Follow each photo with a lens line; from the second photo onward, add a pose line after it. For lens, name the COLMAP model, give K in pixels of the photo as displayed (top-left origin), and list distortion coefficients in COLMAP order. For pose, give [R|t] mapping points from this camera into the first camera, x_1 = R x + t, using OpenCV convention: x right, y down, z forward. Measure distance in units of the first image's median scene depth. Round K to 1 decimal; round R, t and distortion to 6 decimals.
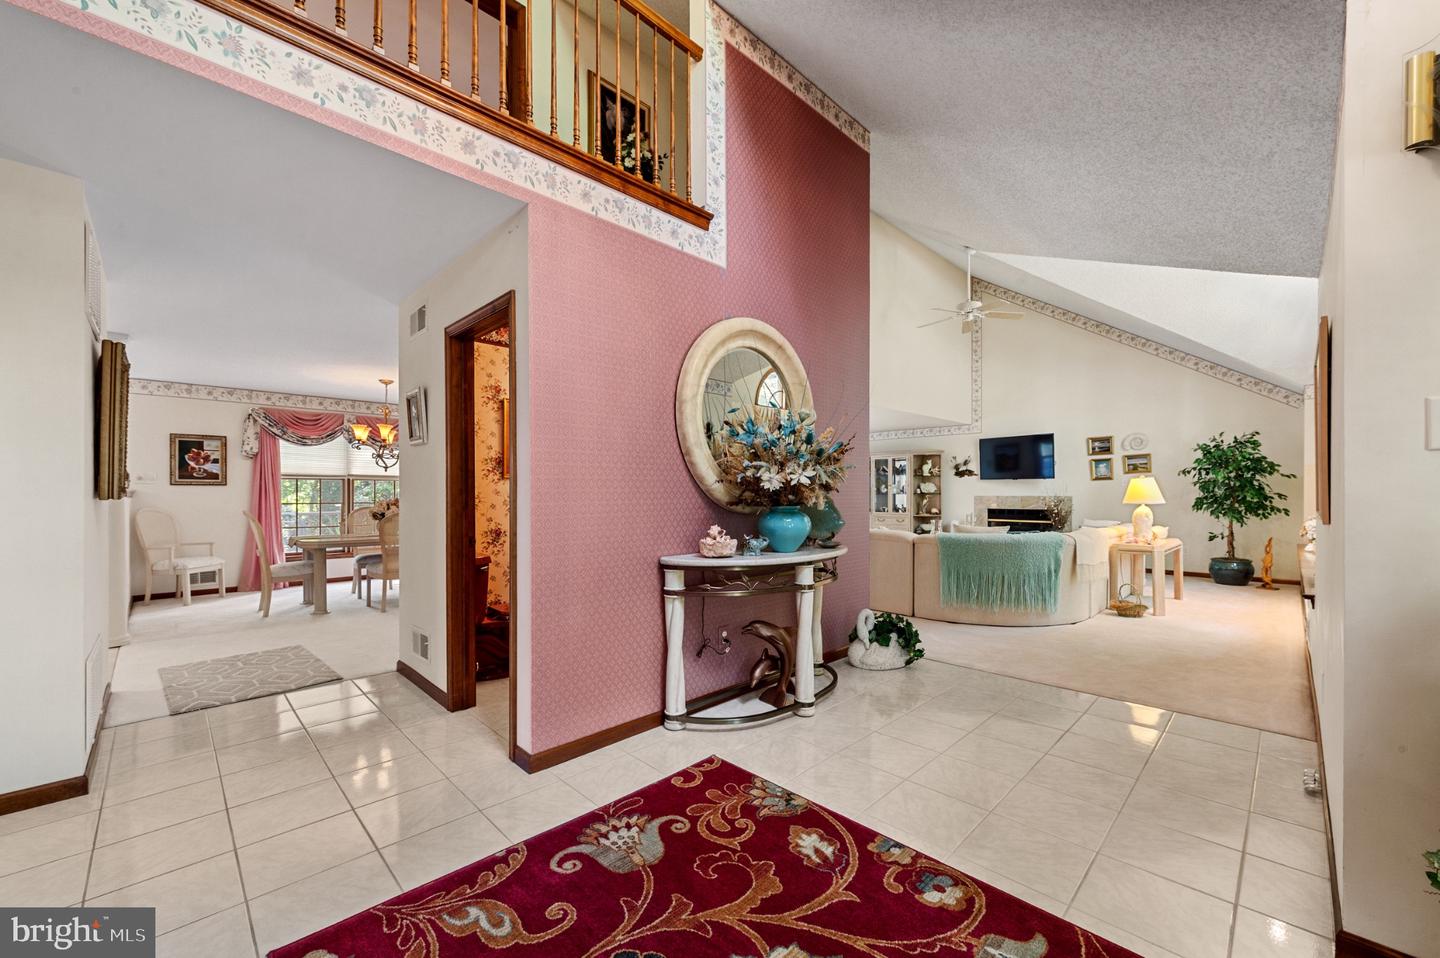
lens RADIAL K [[564.6, 0, 721.3], [0, 564.6, 488.2], [0, 0, 1]] dist [0.001392, -0.000009]
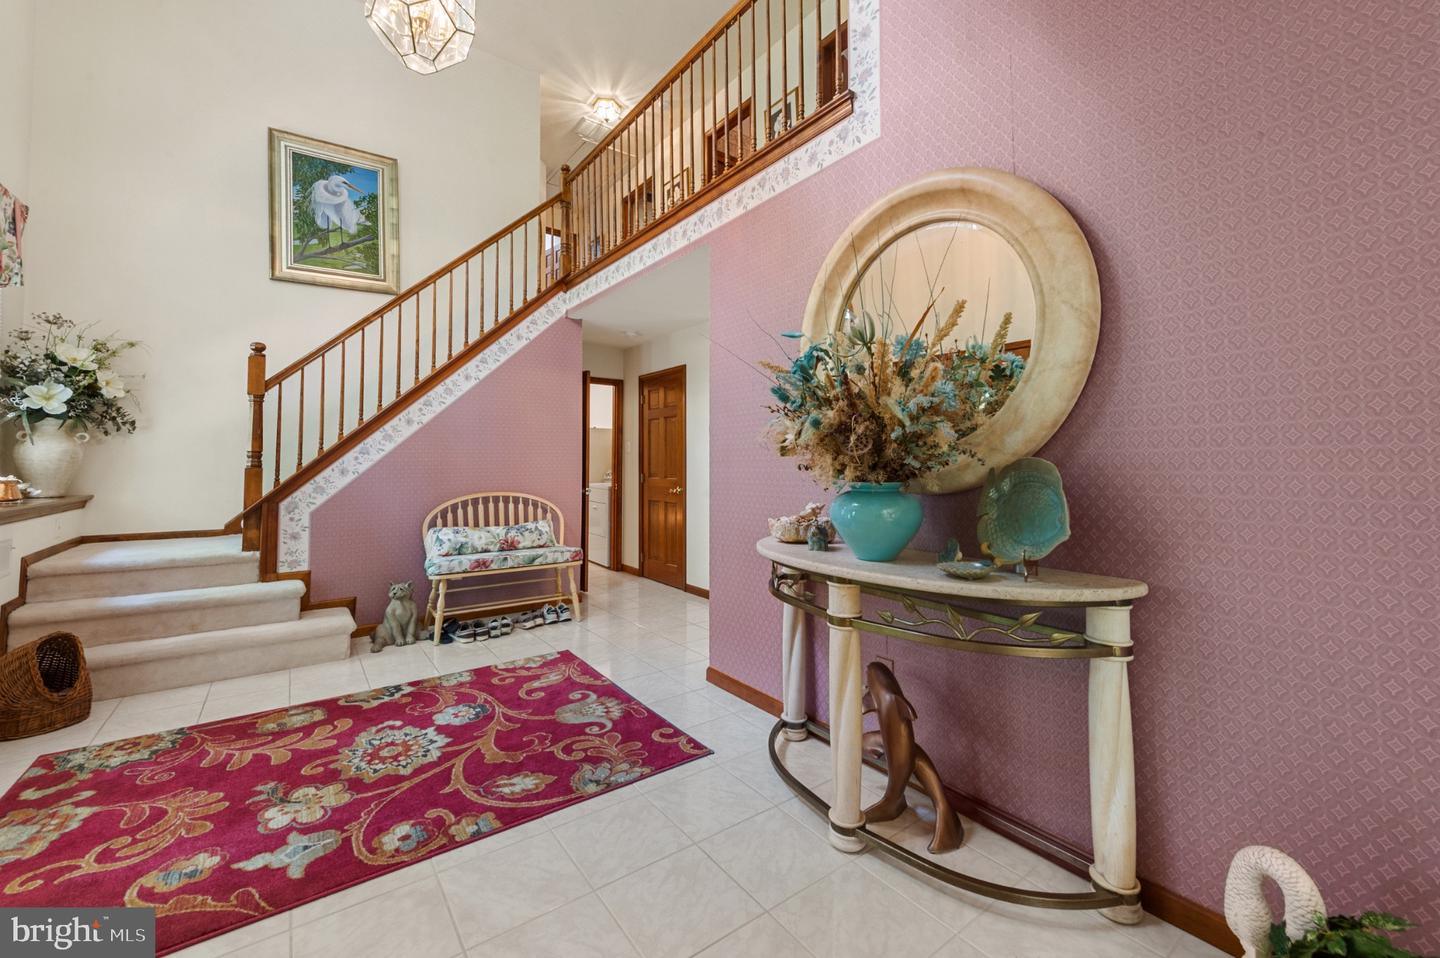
lens RADIAL K [[564.6, 0, 722.3], [0, 564.6, 469.0], [0, 0, 1]] dist [0.001392, -0.000009]
pose [[-0.129655, 0.016911, -0.991415, 1.217650], [0.011938, 0.999809, 0.015493, -0.000665], [0.991487, -0.009827, -0.129832, 1.562343]]
